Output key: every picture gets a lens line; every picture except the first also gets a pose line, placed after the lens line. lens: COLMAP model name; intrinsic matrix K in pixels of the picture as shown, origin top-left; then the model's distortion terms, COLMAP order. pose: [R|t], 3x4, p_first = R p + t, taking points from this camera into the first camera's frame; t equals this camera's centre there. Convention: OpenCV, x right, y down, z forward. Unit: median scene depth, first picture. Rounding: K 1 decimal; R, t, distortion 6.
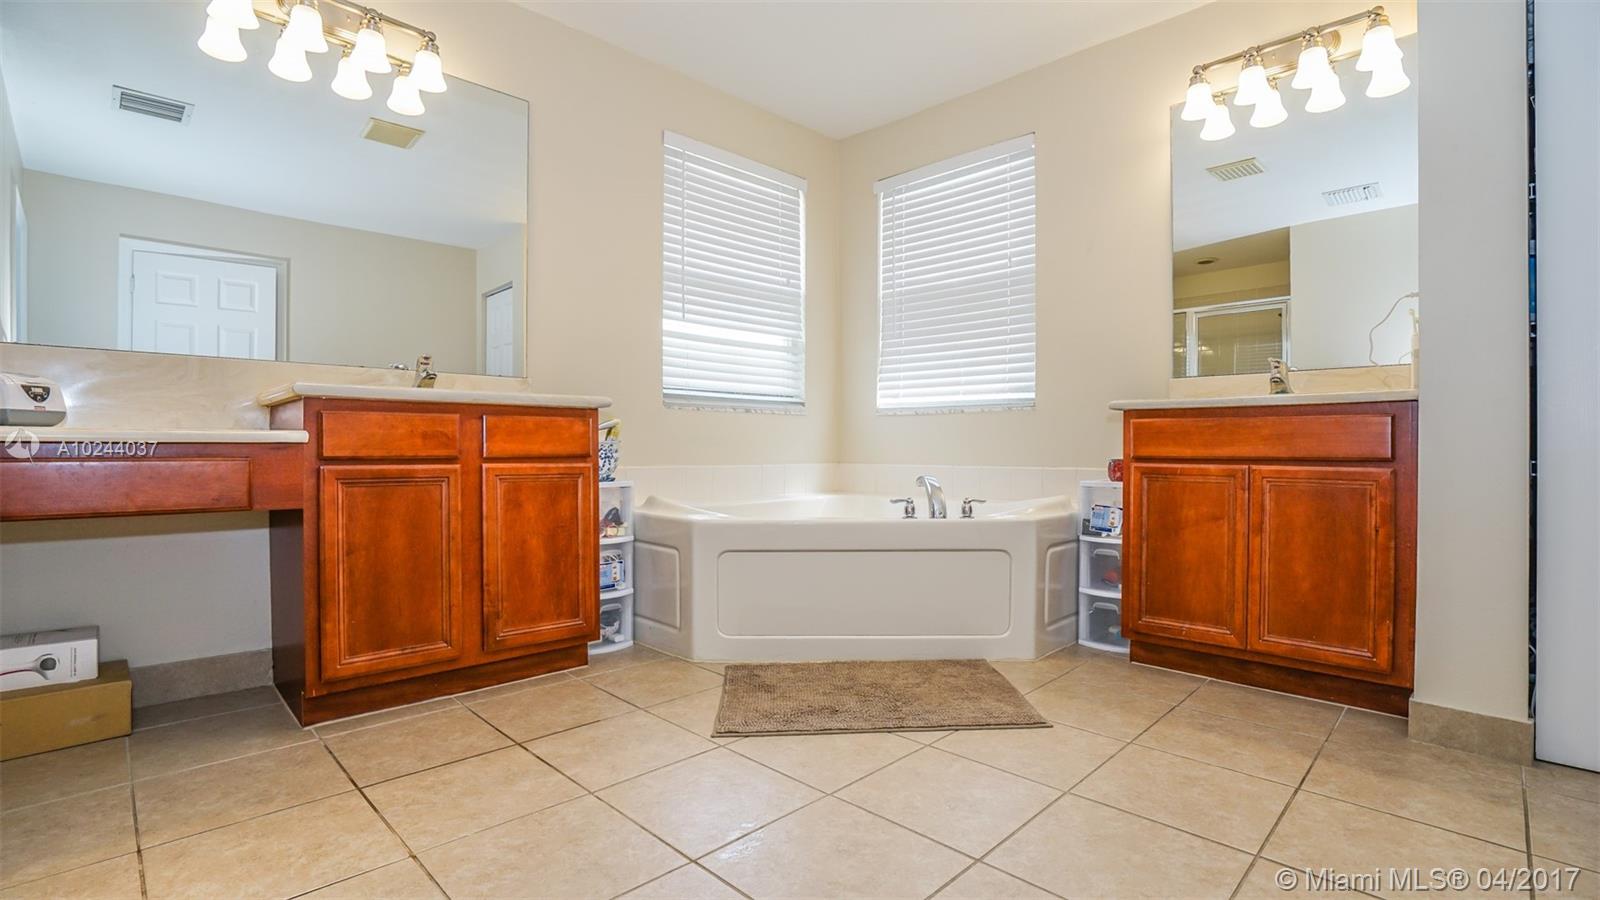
lens RADIAL K [[742.8, 0, 800.0], [0, 742.8, 450.0], [0, 0, 1]] dist [-0.060691, 0.025152]
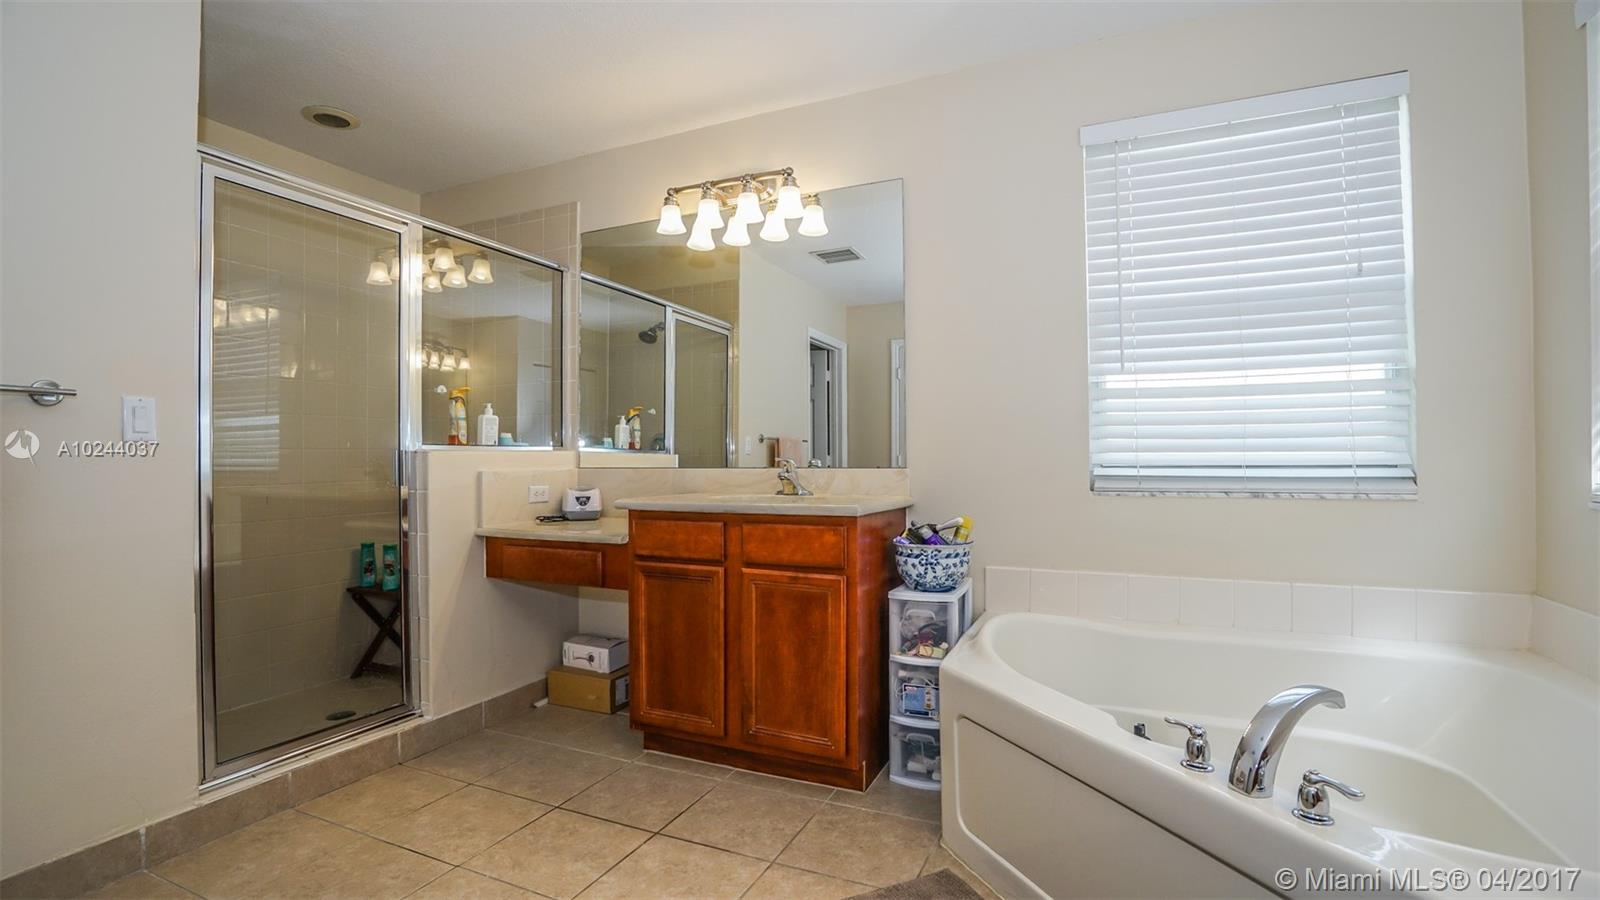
lens RADIAL K [[742.8, 0, 800.0], [0, 742.8, 450.0], [0, 0, 1]] dist [-0.060691, 0.025152]
pose [[0.342555, -0.012636, -0.939413, 0.602059], [0.003394, 0.999920, -0.012212, -0.135342], [0.939492, 0.000994, 0.342570, 0.669380]]
